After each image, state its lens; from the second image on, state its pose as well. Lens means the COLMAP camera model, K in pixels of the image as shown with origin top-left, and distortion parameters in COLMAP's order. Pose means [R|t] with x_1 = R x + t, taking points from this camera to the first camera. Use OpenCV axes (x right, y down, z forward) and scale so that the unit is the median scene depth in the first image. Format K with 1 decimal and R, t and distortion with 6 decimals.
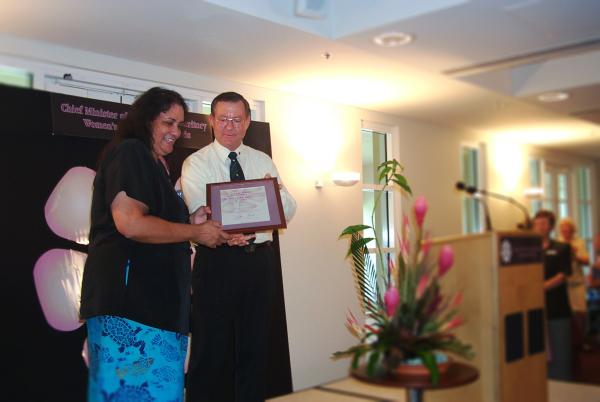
lens RADIAL K [[658.6, 0, 300.0], [0, 658.6, 201.0], [0, 0, 1]] dist [-0.095646, 0.159048]
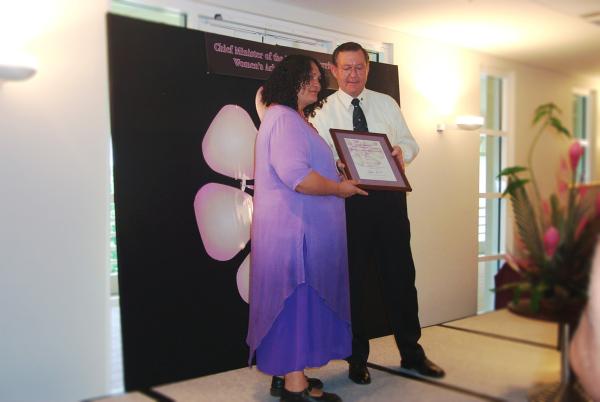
lens RADIAL K [[658.6, 0, 300.0], [0, 658.6, 201.0], [0, 0, 1]] dist [-0.095646, 0.159048]
pose [[0.995493, 0.030071, -0.089938, -0.129027], [-0.022450, 0.996163, 0.084585, 0.009201], [0.092137, -0.082185, 0.992349, -0.038904]]
